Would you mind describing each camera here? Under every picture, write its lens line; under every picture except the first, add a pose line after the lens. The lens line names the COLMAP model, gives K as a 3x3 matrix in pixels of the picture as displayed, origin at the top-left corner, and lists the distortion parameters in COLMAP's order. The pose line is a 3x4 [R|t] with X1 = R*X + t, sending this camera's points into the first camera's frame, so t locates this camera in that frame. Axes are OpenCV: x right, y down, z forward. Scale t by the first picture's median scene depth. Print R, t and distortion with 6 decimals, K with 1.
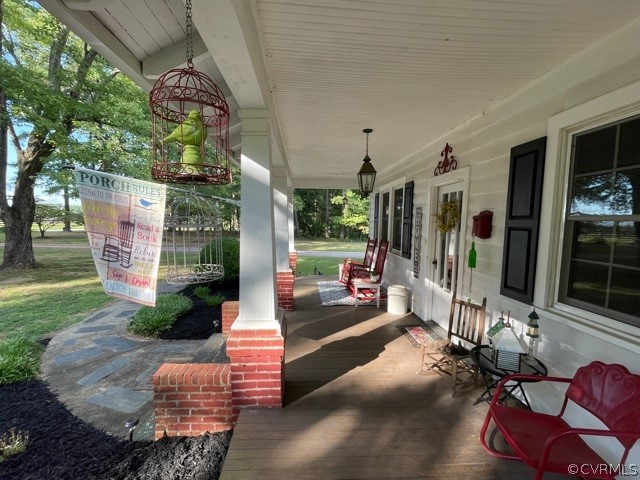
lens RADIAL K [[277.1, 0, 320.0], [0, 277.1, 240.0], [0, 0, 1]] dist [0.000664, 0.000094]
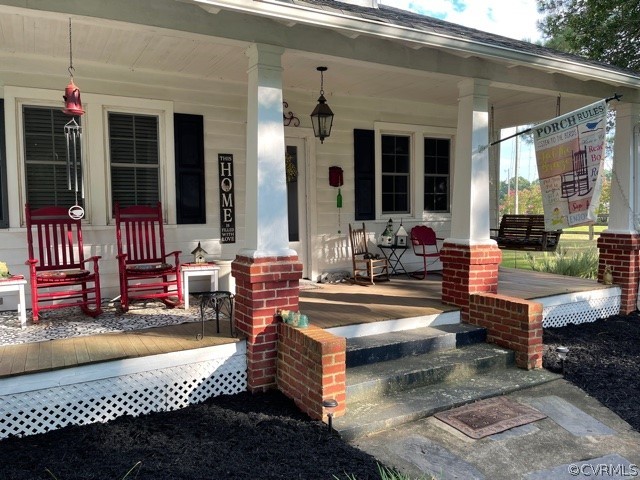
lens RADIAL K [[500.1, 0, 320.0], [0, 500.1, 240.0], [0, 0, 1]] dist [0.010700, 0.003736]
pose [[-0.429211, -0.064072, 0.900929, -1.390912], [0.075325, 0.991467, 0.106397, -0.009419], [-0.900058, 0.113529, -0.420722, 1.817311]]
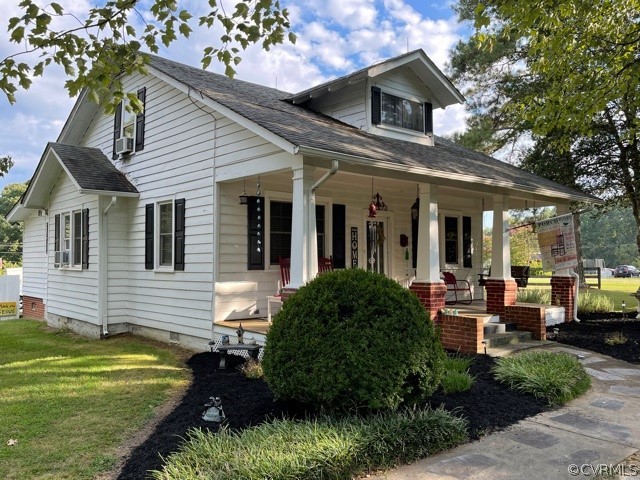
lens RADIAL K [[536.5, 0, 320.0], [0, 536.5, 240.0], [0, 0, 1]] dist [0.010722, -0.000183]
pose [[-0.614133, 0.020440, 0.788938, -2.035842], [0.054334, 0.998388, 0.016429, -0.142035], [-0.787330, 0.052956, -0.614253, 3.532809]]
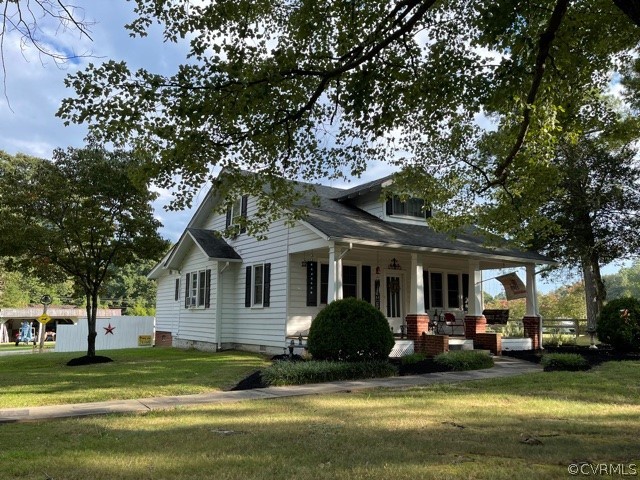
lens RADIAL K [[521.4, 0, 320.0], [0, 521.4, 240.0], [0, 0, 1]] dist [0.006525, -0.000152]
pose [[-0.497004, 0.115541, 0.860022, -3.579475], [0.051113, 0.993273, -0.103905, -0.053615], [-0.866242, -0.007683, -0.499566, 4.270837]]
